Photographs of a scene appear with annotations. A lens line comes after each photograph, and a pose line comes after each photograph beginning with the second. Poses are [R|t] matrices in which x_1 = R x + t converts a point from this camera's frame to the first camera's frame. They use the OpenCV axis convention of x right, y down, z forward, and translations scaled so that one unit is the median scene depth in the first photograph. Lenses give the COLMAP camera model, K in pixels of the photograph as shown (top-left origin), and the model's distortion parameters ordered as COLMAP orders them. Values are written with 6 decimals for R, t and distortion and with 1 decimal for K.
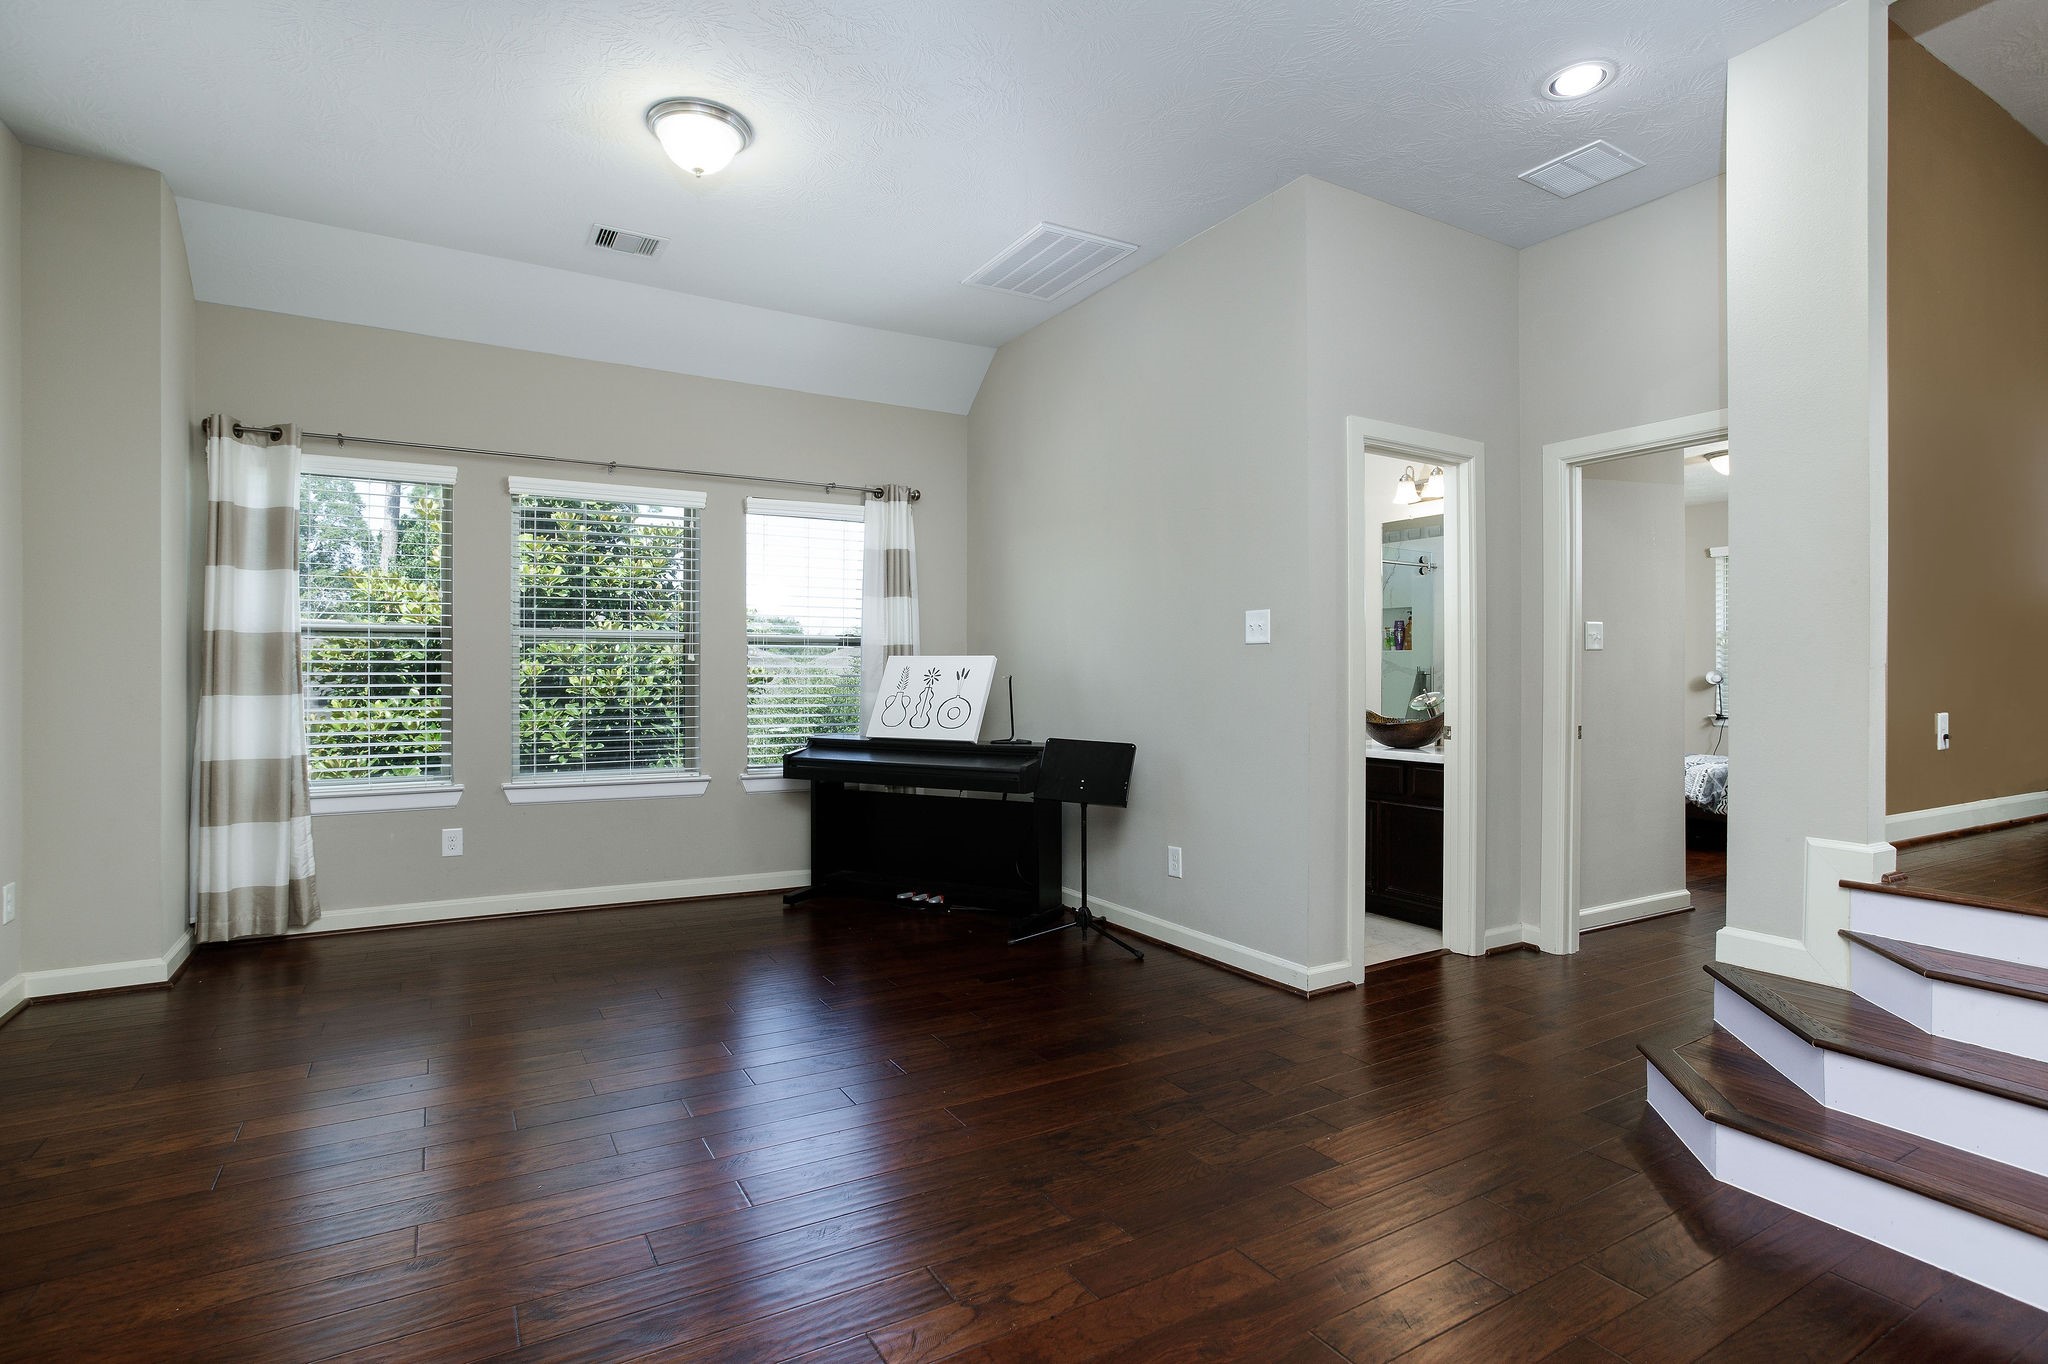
lens RADIAL K [[975.1, 0, 1024.0], [0, 975.1, 682.0], [0, 0, 1]] dist [-0.046954, 0.000167]
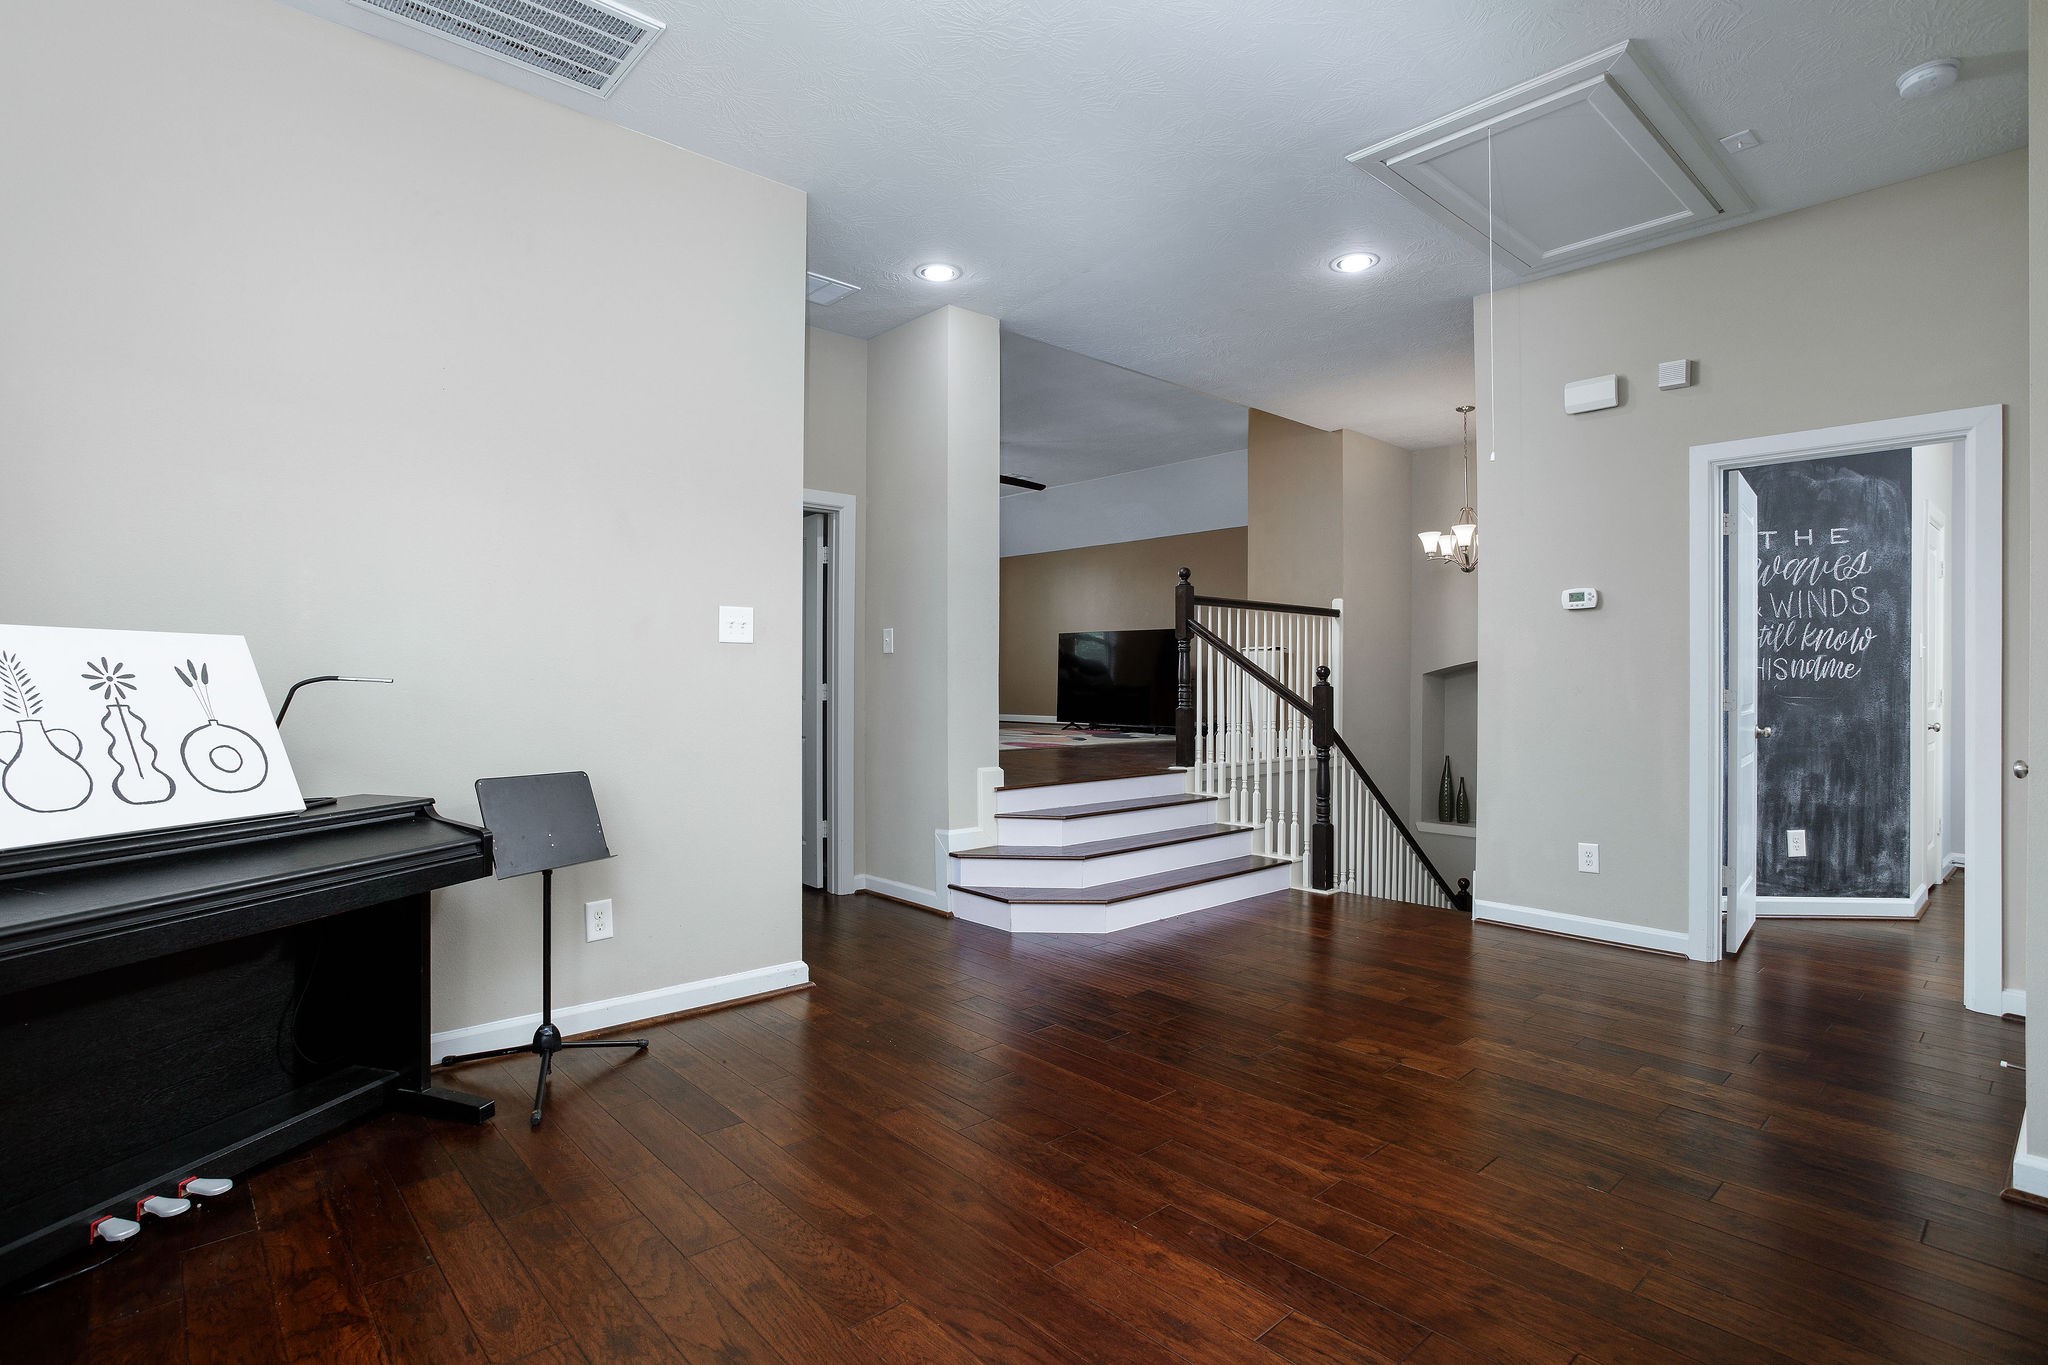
lens RADIAL K [[975.1, 0, 1024.0], [0, 975.1, 682.5], [0, 0, 1]] dist [-0.046954, 0.000167]
pose [[-0.193999, -0.000513, 0.981002, -0.714040], [0.008225, 0.999964, 0.002149, -0.001933], [-0.980967, 0.008486, -0.193988, 0.899008]]
